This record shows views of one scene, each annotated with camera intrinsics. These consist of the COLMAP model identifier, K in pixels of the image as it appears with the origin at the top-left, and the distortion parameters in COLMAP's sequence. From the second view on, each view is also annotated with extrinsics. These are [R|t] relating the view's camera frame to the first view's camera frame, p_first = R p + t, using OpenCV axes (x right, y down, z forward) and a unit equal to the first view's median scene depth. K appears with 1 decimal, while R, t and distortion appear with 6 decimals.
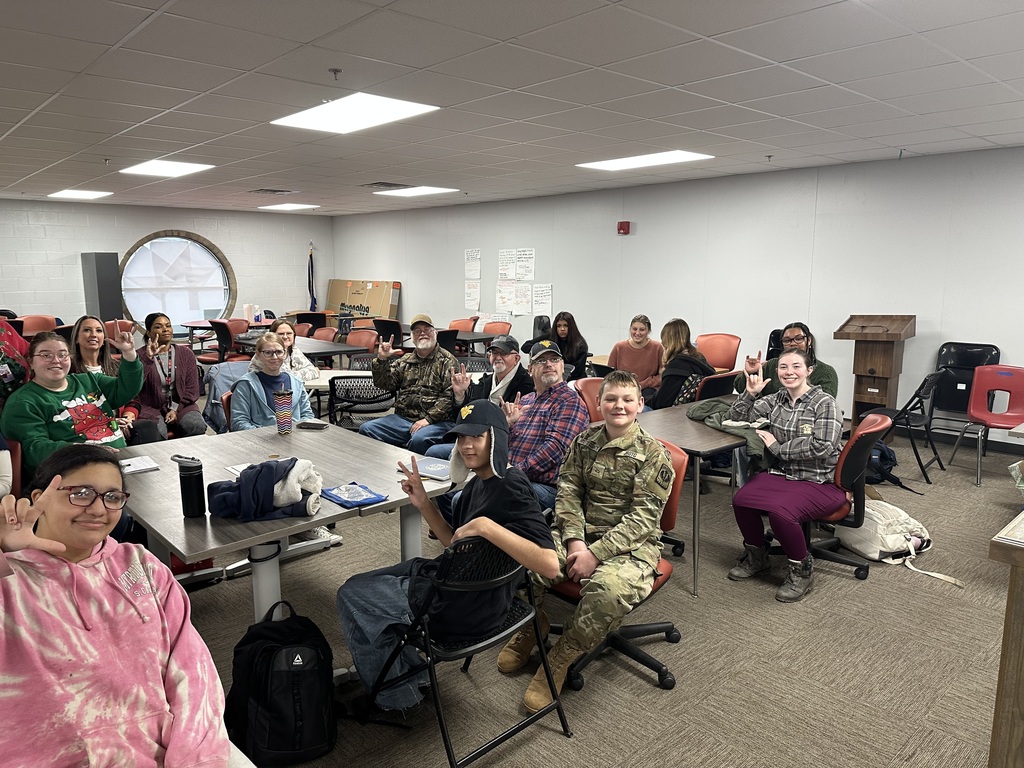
lens RADIAL K [[724.8, 0, 512.0], [0, 724.8, 384.0], [0, 0, 1]] dist [0.076201, -0.061651]
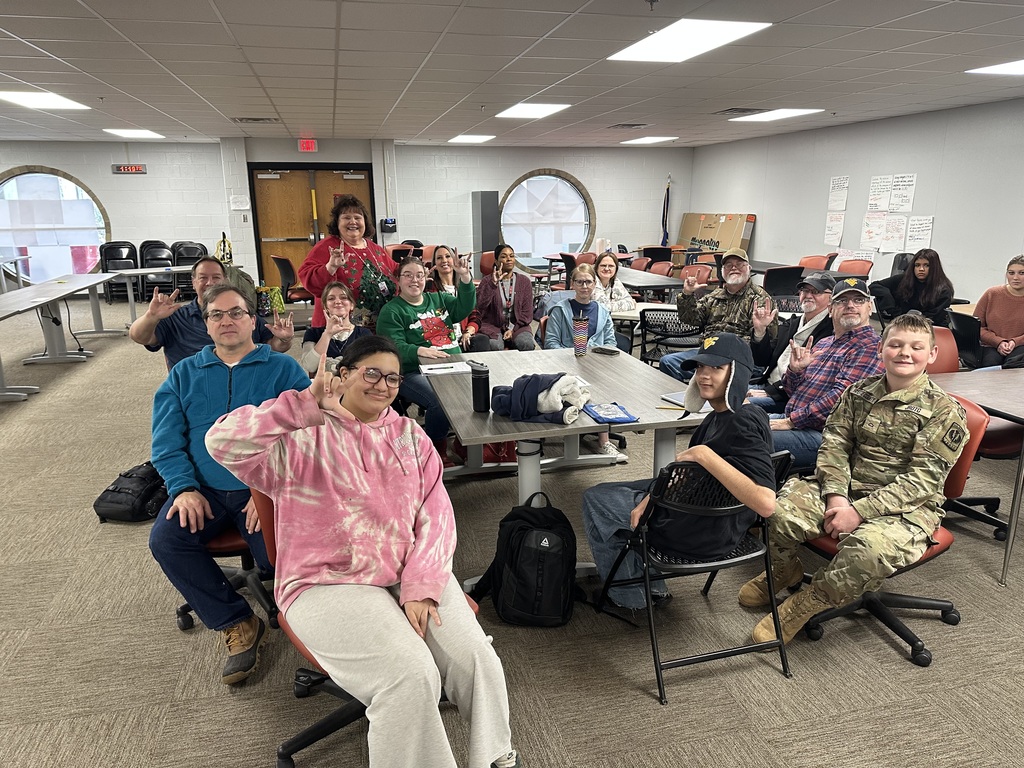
lens RADIAL K [[719.8, 0, 512.0], [0, 719.8, 384.0], [0, 0, 1]] dist [0.171853, -0.227392]
pose [[0.885551, 0.108299, -0.451742, 0.132942], [-0.069051, 0.992330, 0.102536, 0.007107], [0.459381, -0.059608, 0.886237, -0.031670]]
